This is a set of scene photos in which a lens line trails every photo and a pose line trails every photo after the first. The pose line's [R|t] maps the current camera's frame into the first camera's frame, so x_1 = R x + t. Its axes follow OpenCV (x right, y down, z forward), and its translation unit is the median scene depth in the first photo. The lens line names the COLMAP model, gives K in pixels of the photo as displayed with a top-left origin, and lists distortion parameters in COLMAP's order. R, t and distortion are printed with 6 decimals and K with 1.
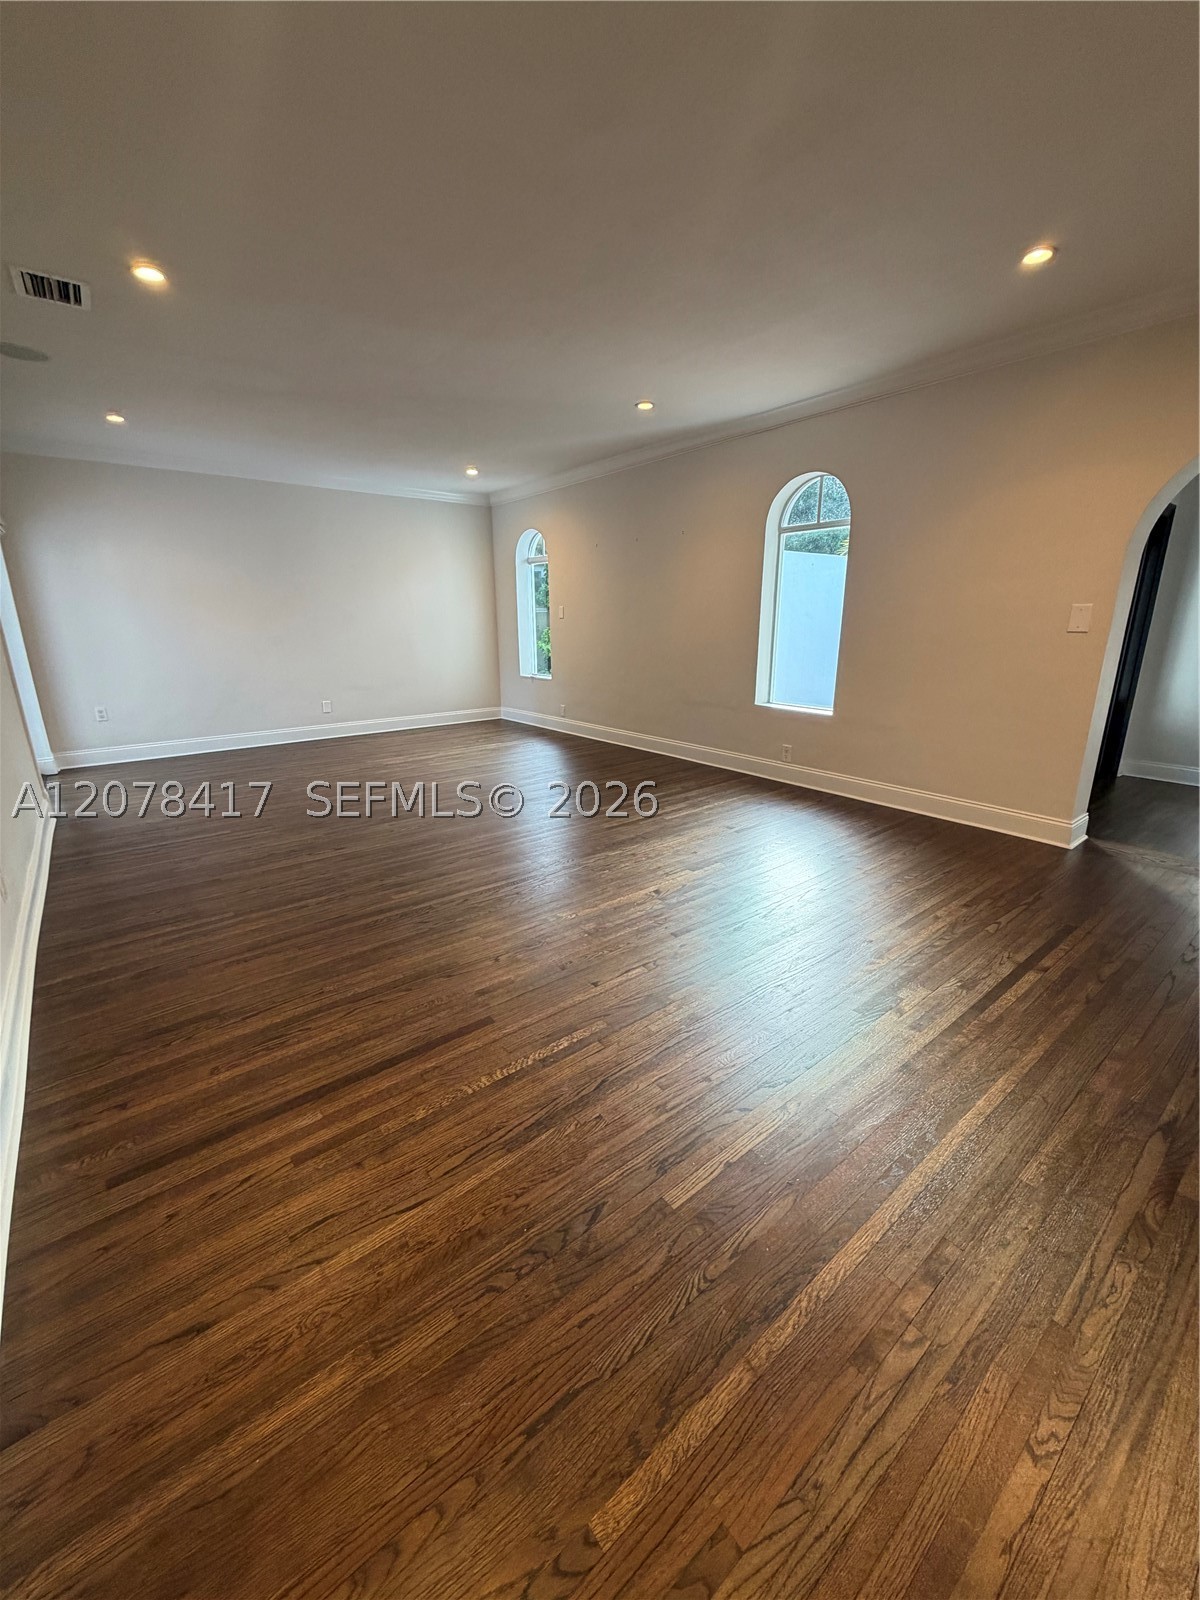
lens RADIAL K [[635.7, 0, 596.4], [0, 635.7, 798.8], [0, 0, 1]] dist [-0.006988, -0.000038]
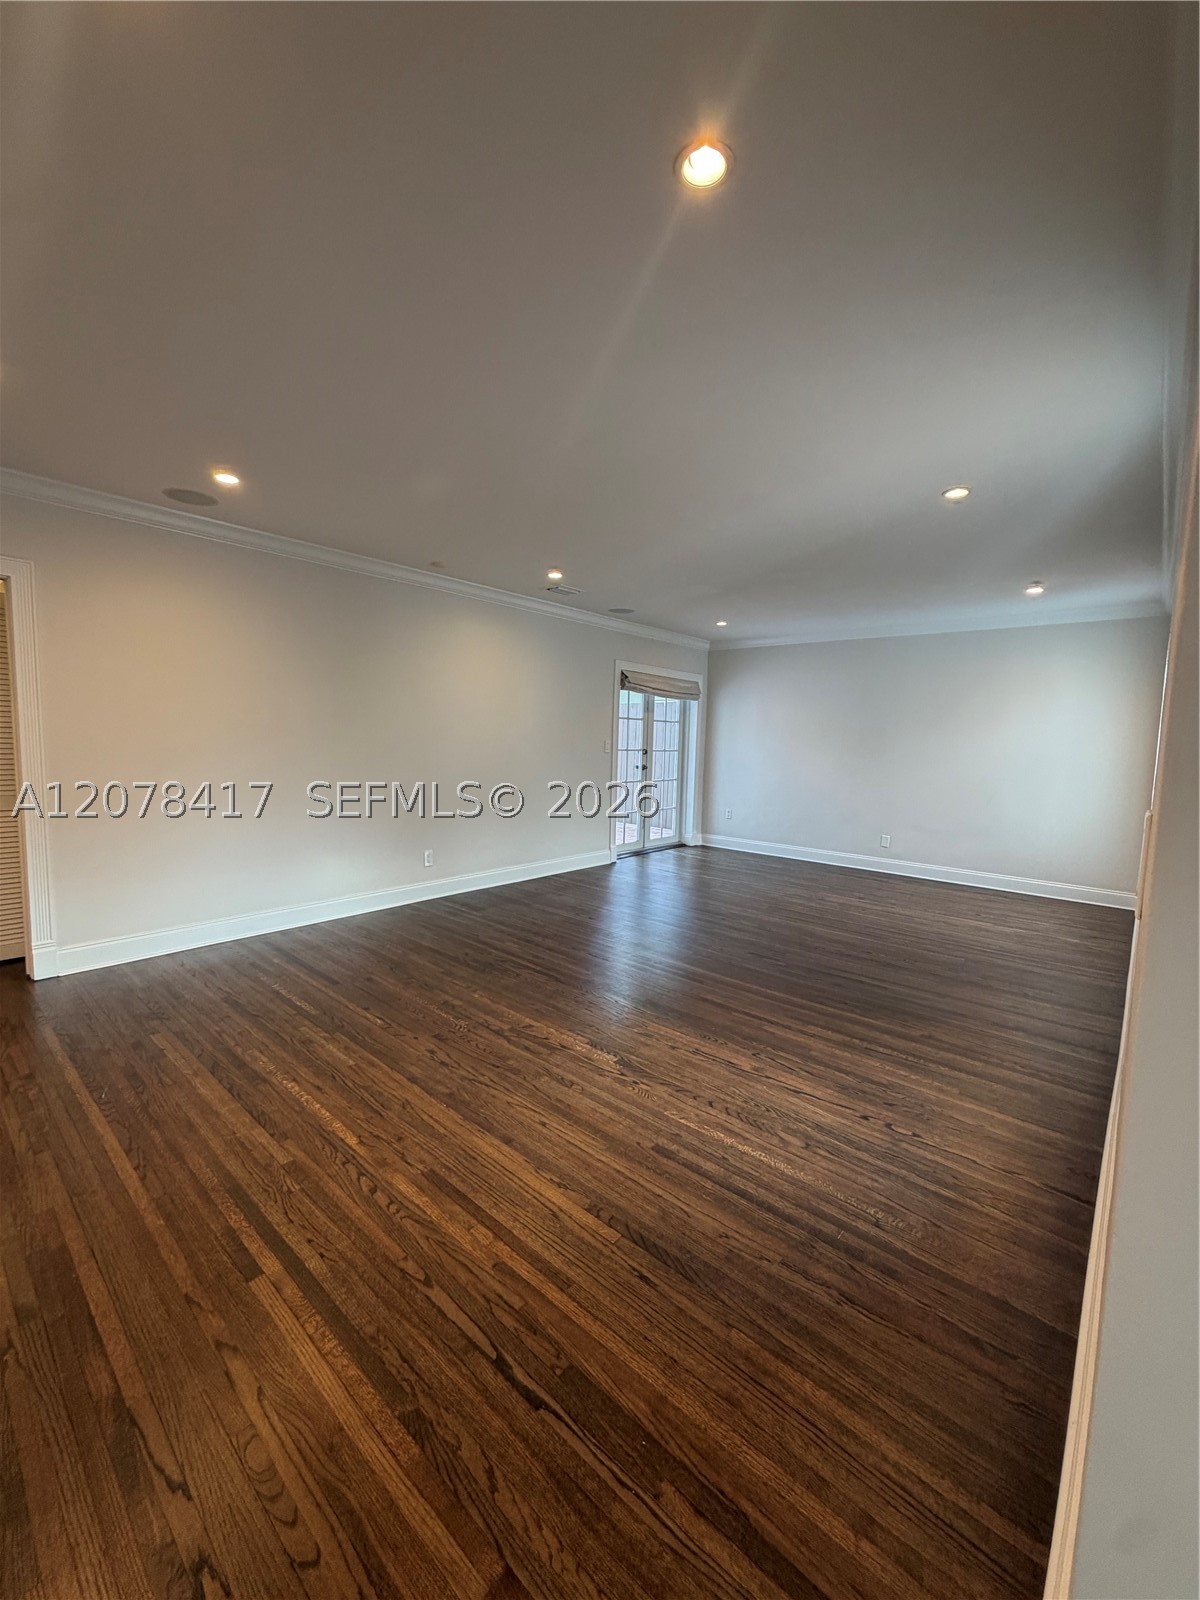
lens RADIAL K [[635.7, 0, 599.8], [0, 635.7, 804.1], [0, 0, 1]] dist [-0.006988, -0.000038]
pose [[0.181085, 0.113448, -0.976902, 1.017348], [-0.297082, 0.953230, 0.055630, -0.267526], [0.937524, 0.280147, 0.206319, 0.770465]]
